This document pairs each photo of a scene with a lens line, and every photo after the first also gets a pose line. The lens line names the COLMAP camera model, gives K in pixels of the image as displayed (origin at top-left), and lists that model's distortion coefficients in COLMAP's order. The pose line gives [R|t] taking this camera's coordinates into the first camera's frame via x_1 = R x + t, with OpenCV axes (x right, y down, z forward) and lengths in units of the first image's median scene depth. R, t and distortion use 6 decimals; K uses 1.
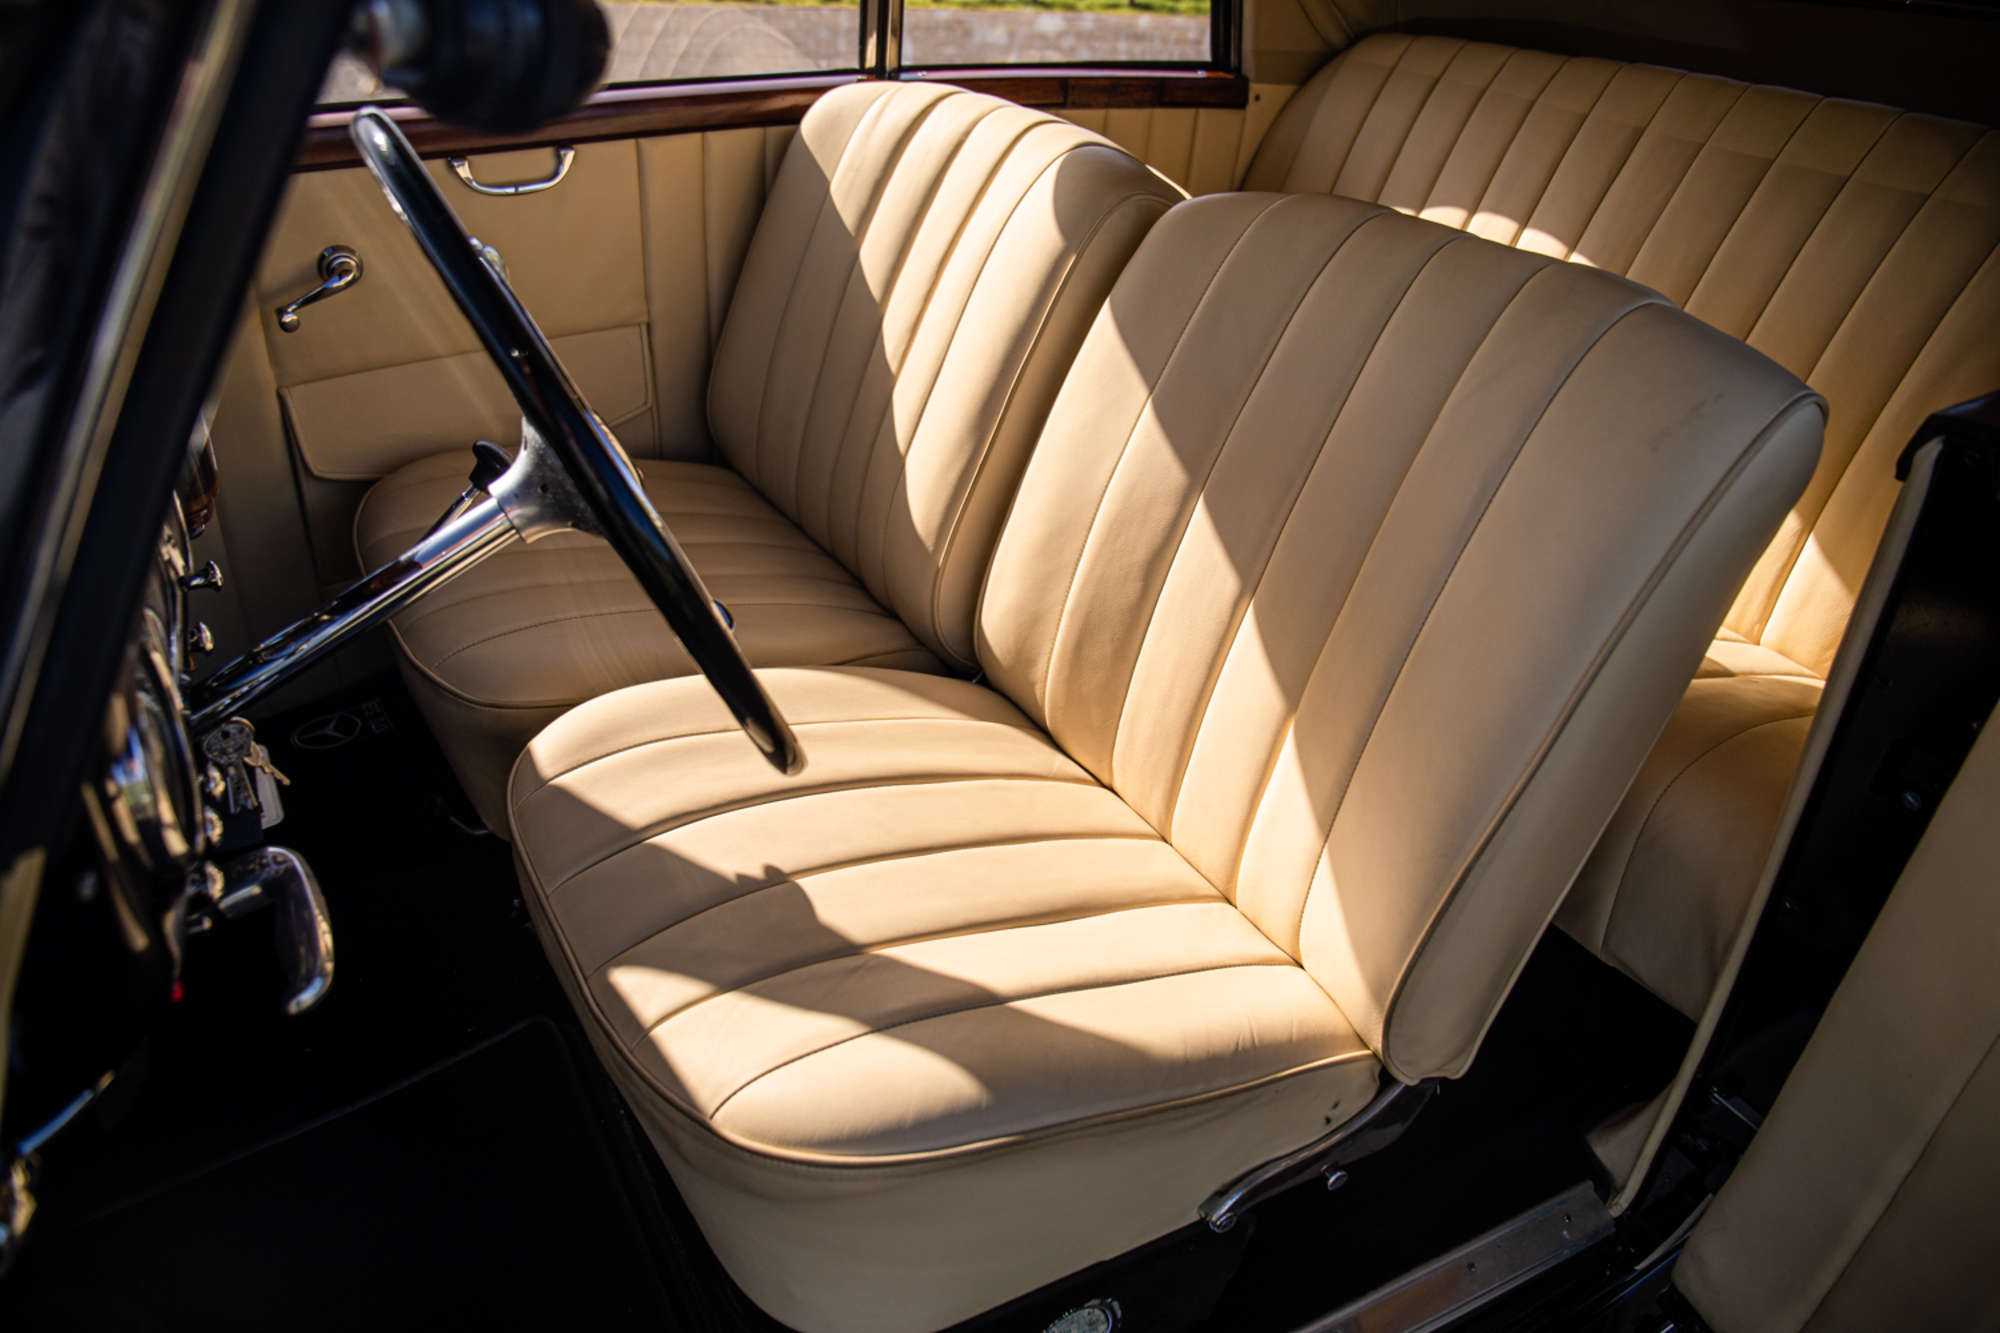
lens RADIAL K [[1292.5, 0, 1000.0], [0, 1292.5, 666.5], [0, 0, 1]] dist [-0.159919, 0.140924]
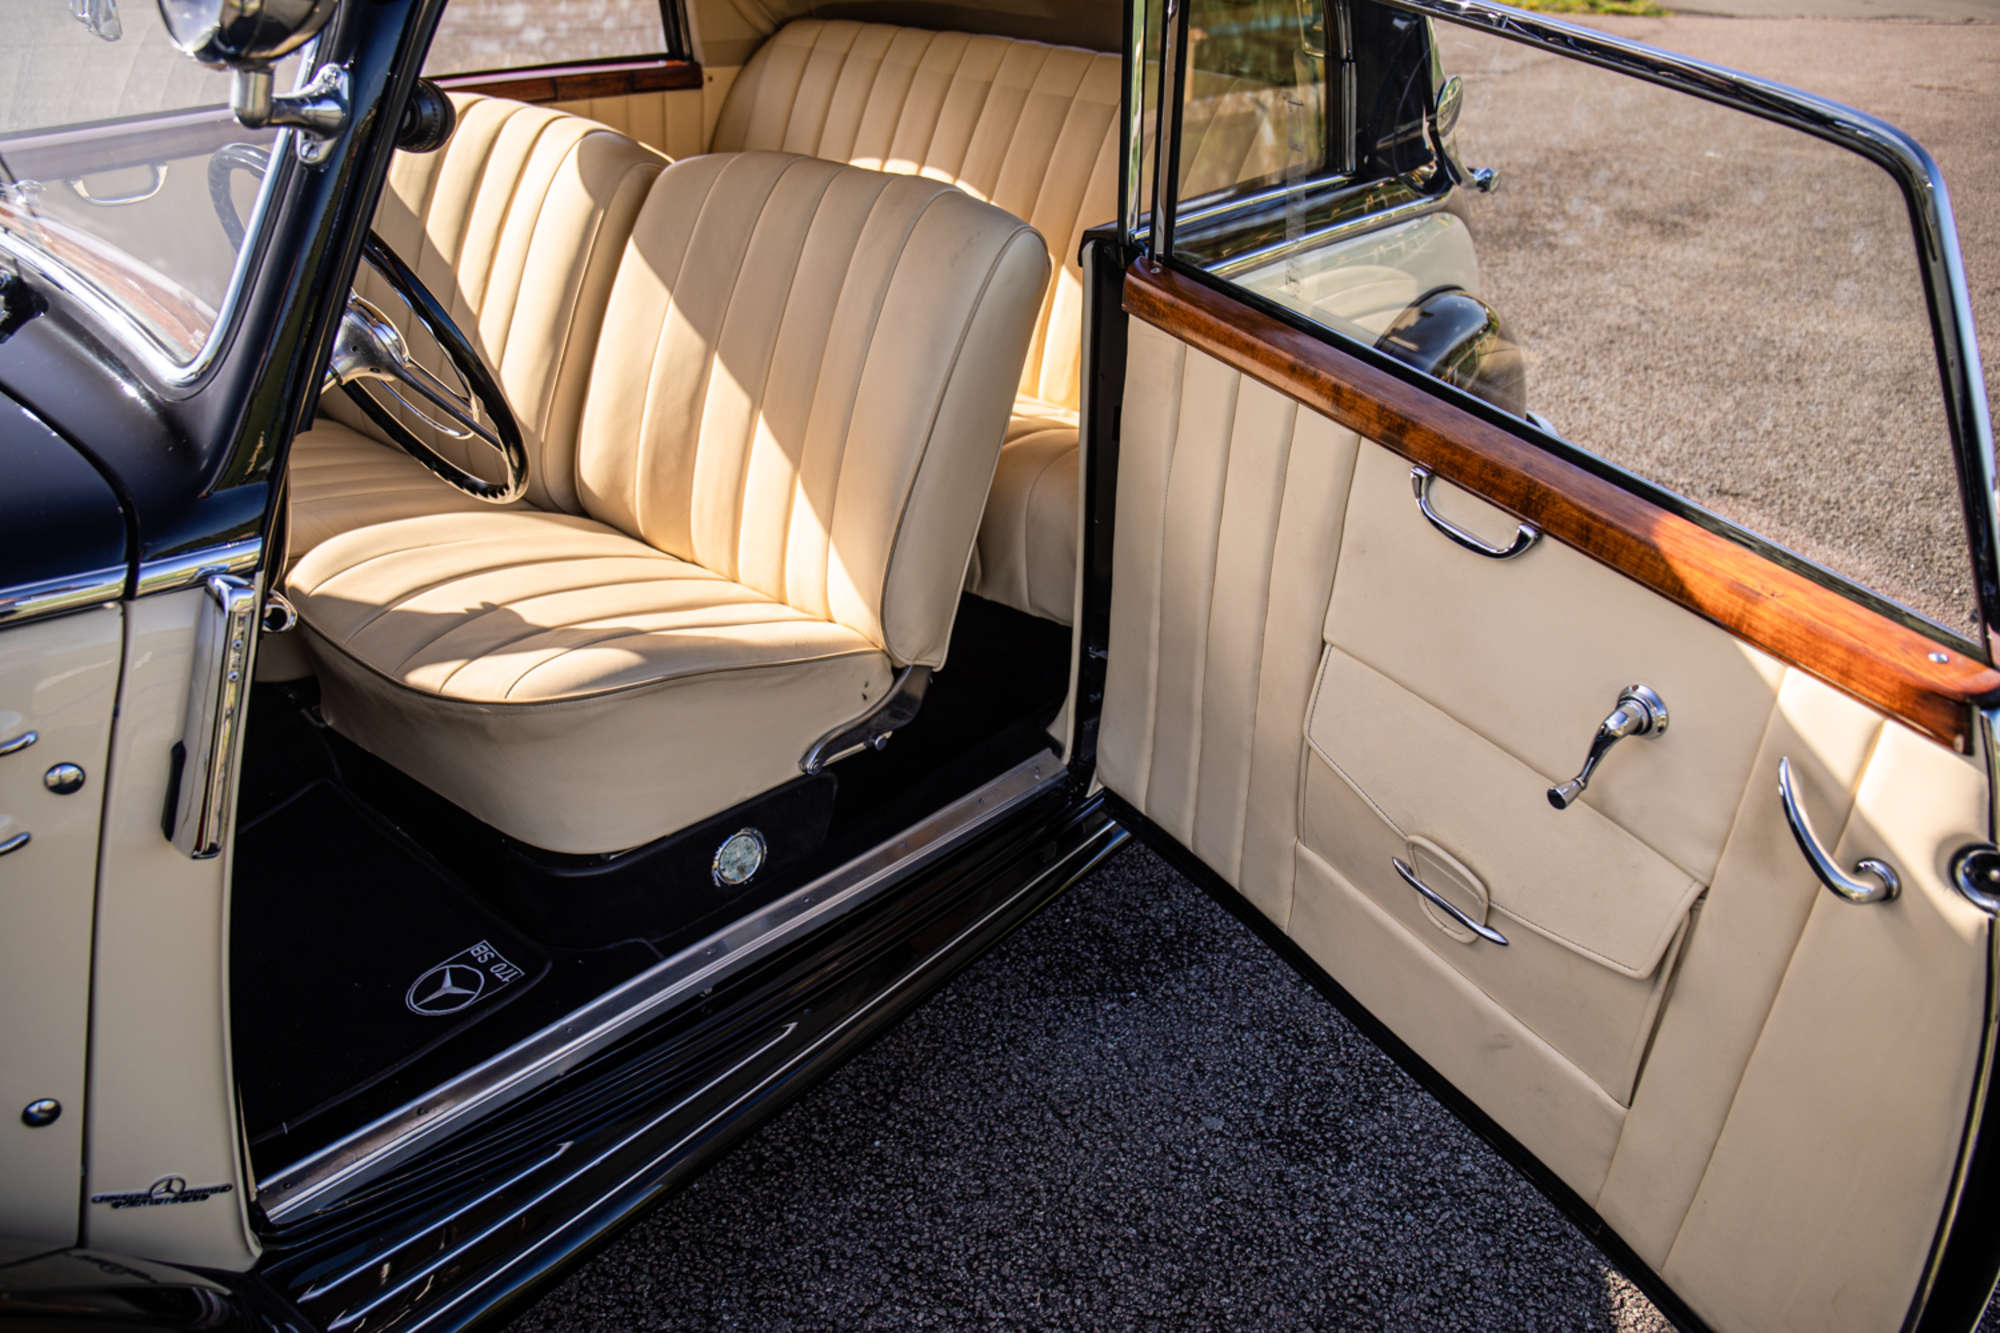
lens RADIAL K [[1497.8, 0, 1000.0], [0, 1497.8, 666.5], [0, 0, 1]] dist [-0.044460, 0.004315]
pose [[0.934962, -0.180814, 0.305208, -0.121651], [0.190958, 0.981592, -0.003449, 0.267352], [-0.298966, 0.061506, 0.952280, -0.682130]]
